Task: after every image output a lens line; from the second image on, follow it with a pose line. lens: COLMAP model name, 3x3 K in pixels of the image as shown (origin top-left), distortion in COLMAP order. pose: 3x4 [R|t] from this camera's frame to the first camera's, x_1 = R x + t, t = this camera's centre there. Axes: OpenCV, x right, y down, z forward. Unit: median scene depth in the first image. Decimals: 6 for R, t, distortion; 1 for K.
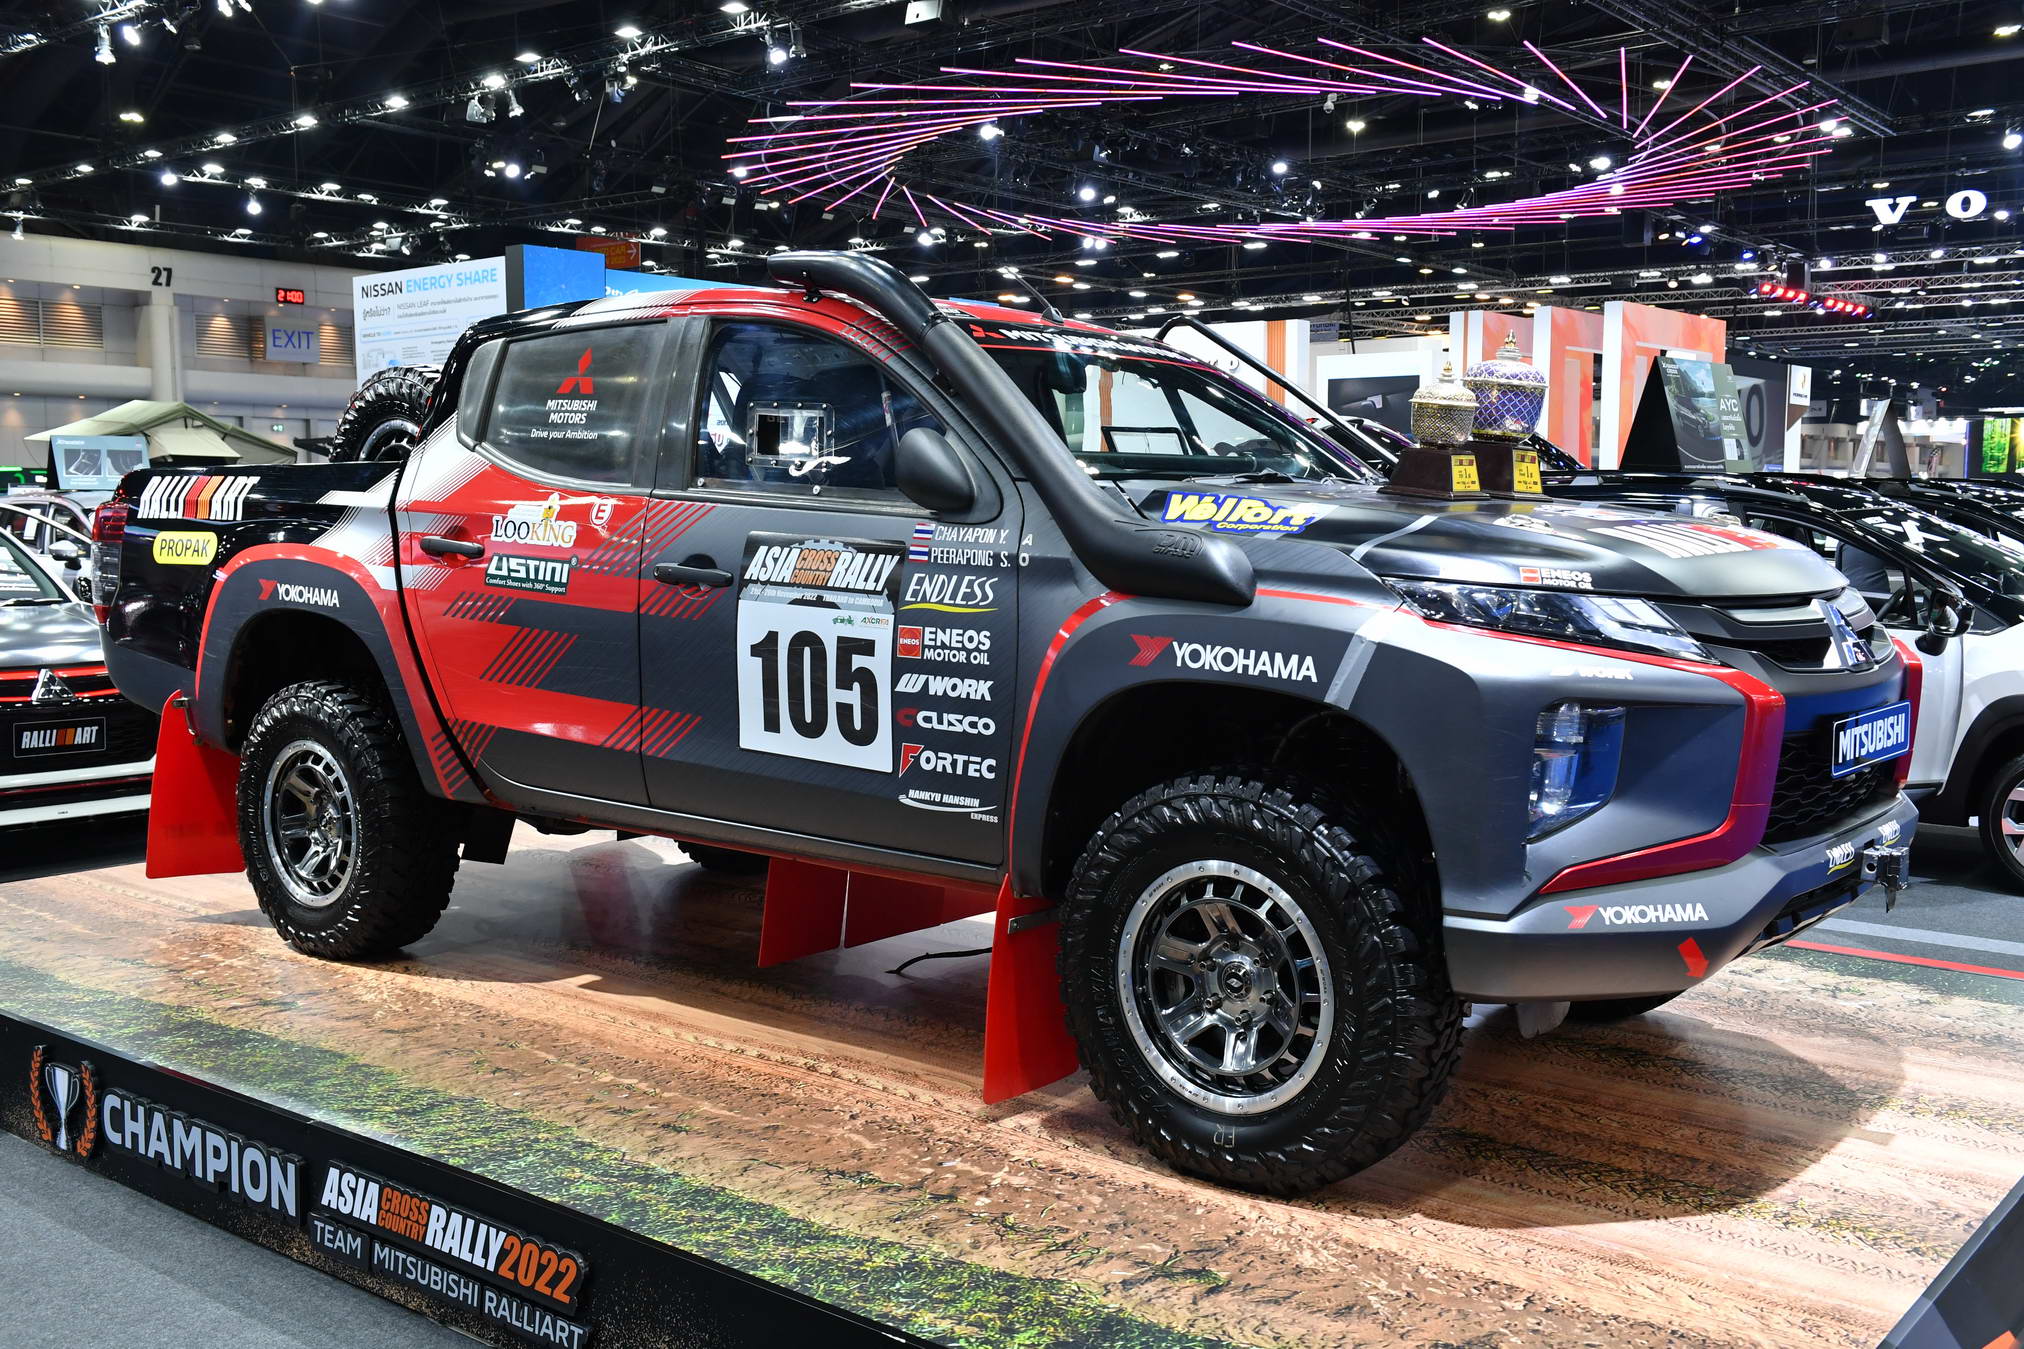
lens RADIAL K [[1937.8, 0, 1012.4], [0, 1937.8, 673.3], [0, 0, 1]] dist [0.048334, 0.000000]
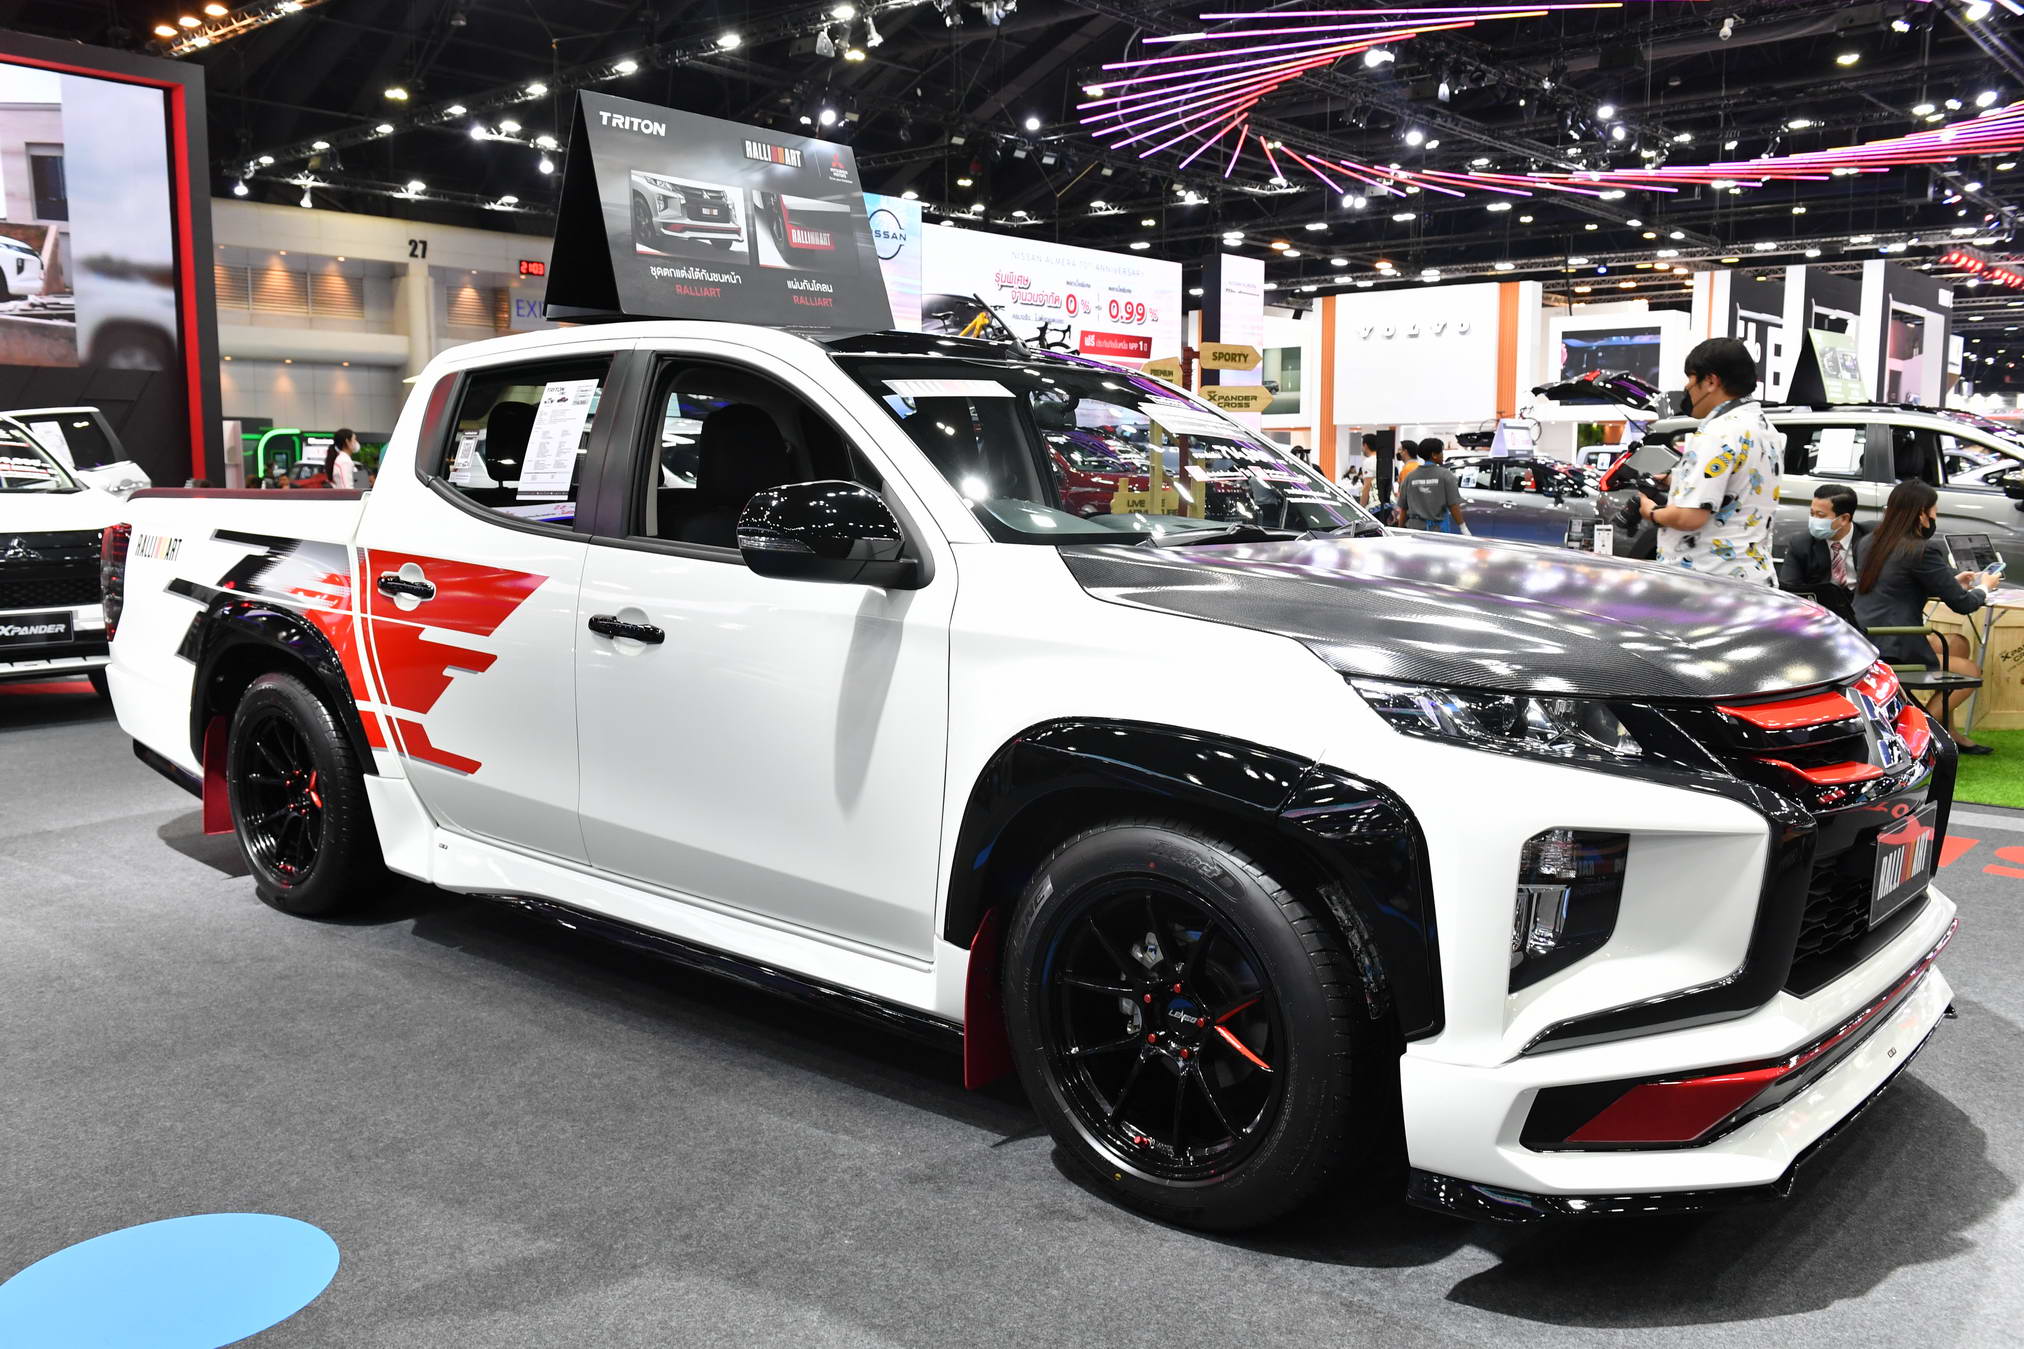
lens RADIAL K [[1697.4, 0, 1009.9], [0, 1697.4, 671.7], [0, 0, 1]] dist [0.001370, -0.002776]
pose [[0.999644, 0.003424, -0.026461, -0.110809], [-0.002685, 0.999607, 0.027920, -0.003087], [0.026546, -0.027839, 0.999260, 0.112935]]
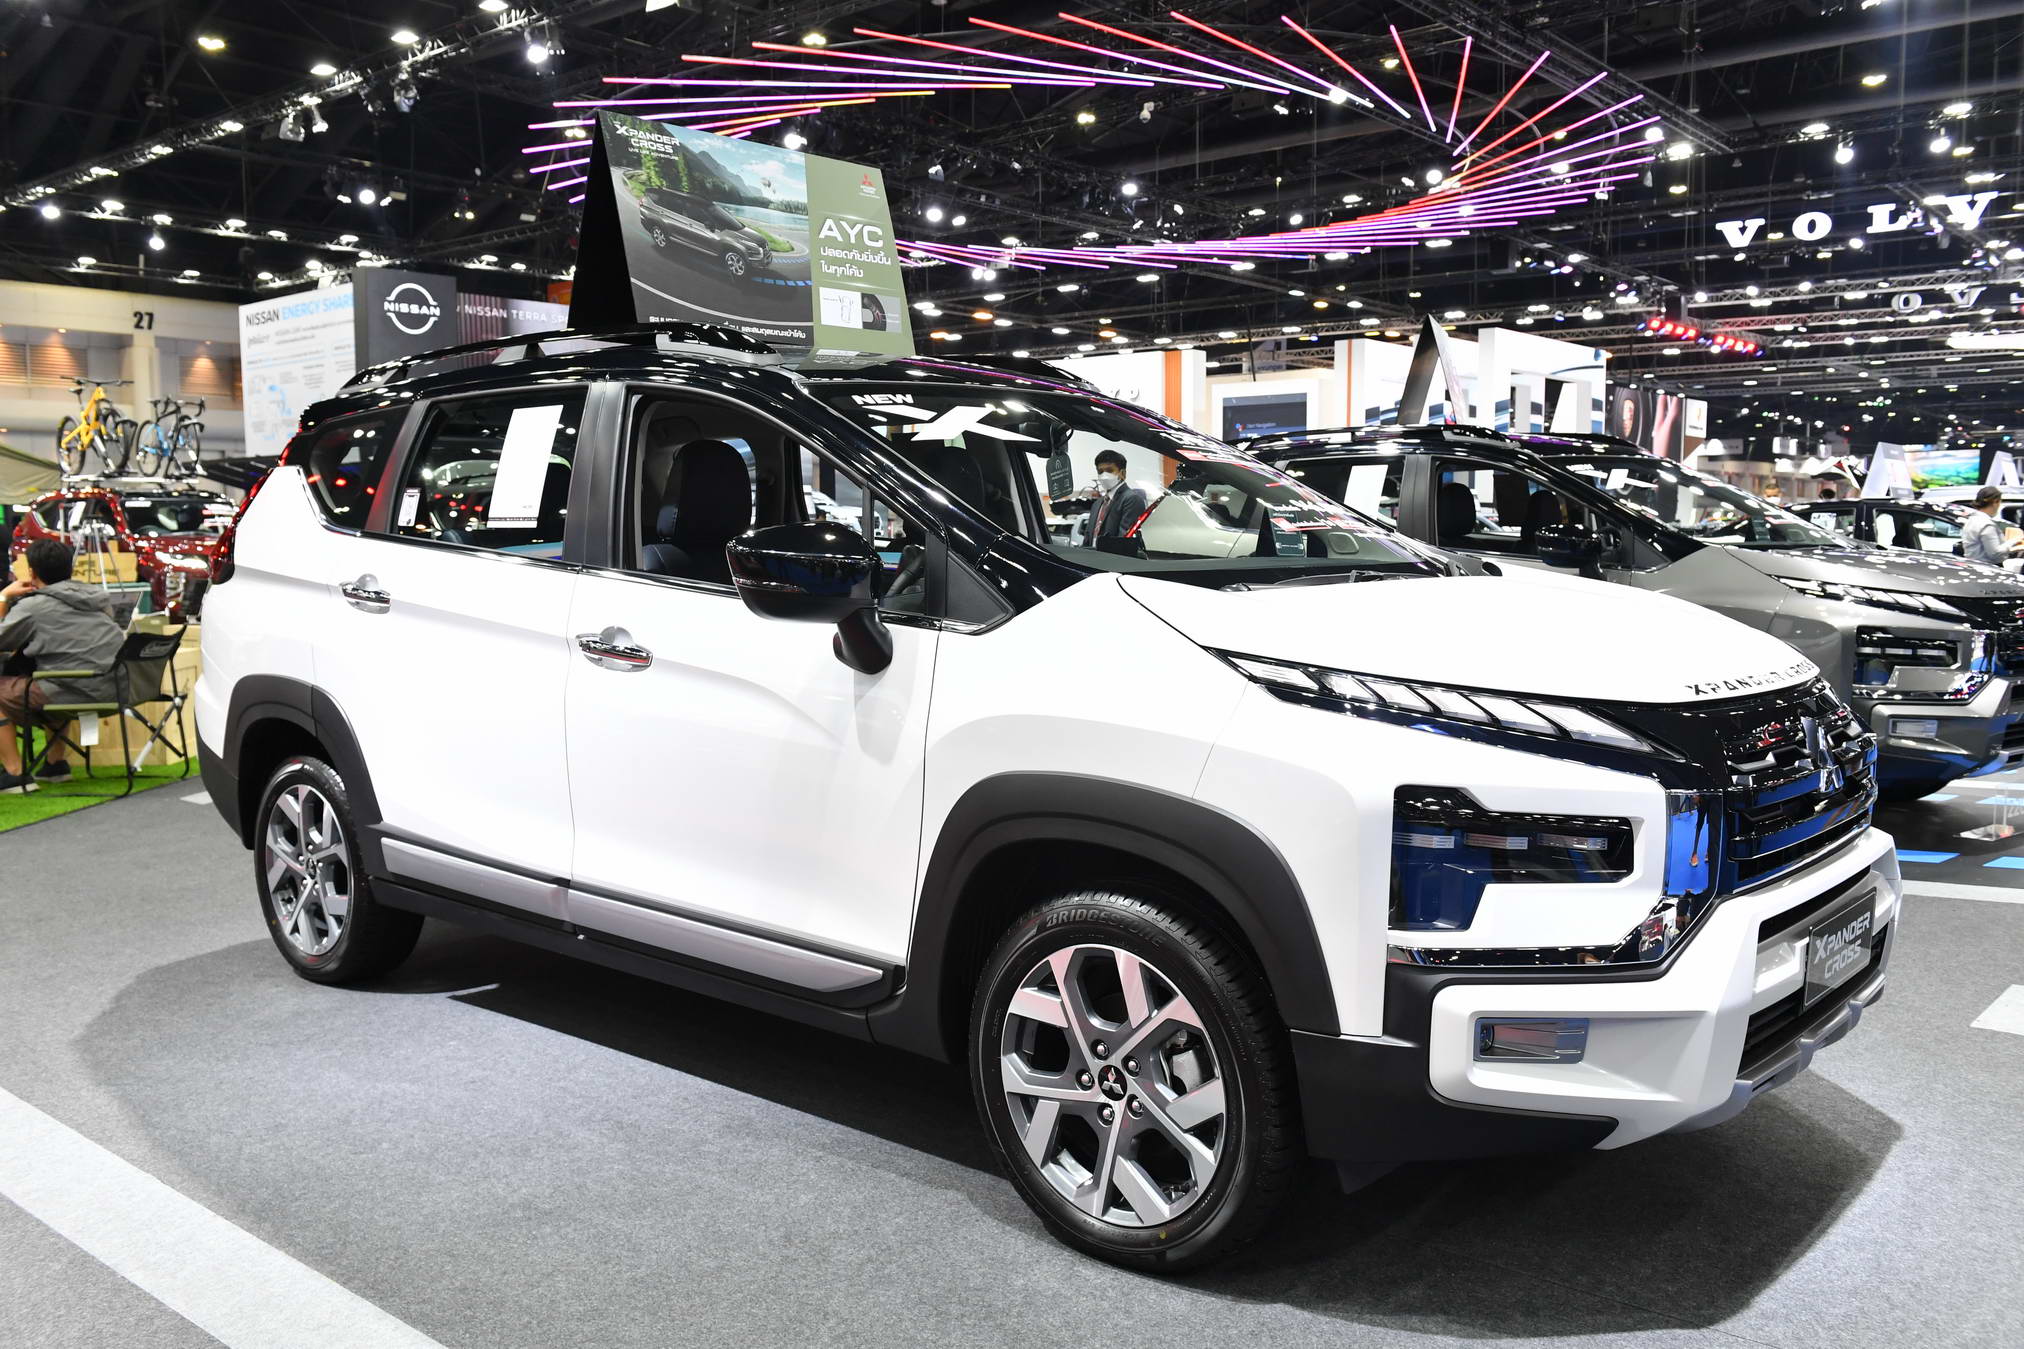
lens RADIAL K [[1697.4, 0, 1012.4], [0, 1697.4, 678.6], [0, 0, 1]] dist [0.001370, -0.002776]
pose [[0.999645, -0.000162, -0.026659, 0.081126], [0.000025, 0.999987, -0.005128, -0.001241], [0.026660, 0.005126, 0.999631, 0.097499]]
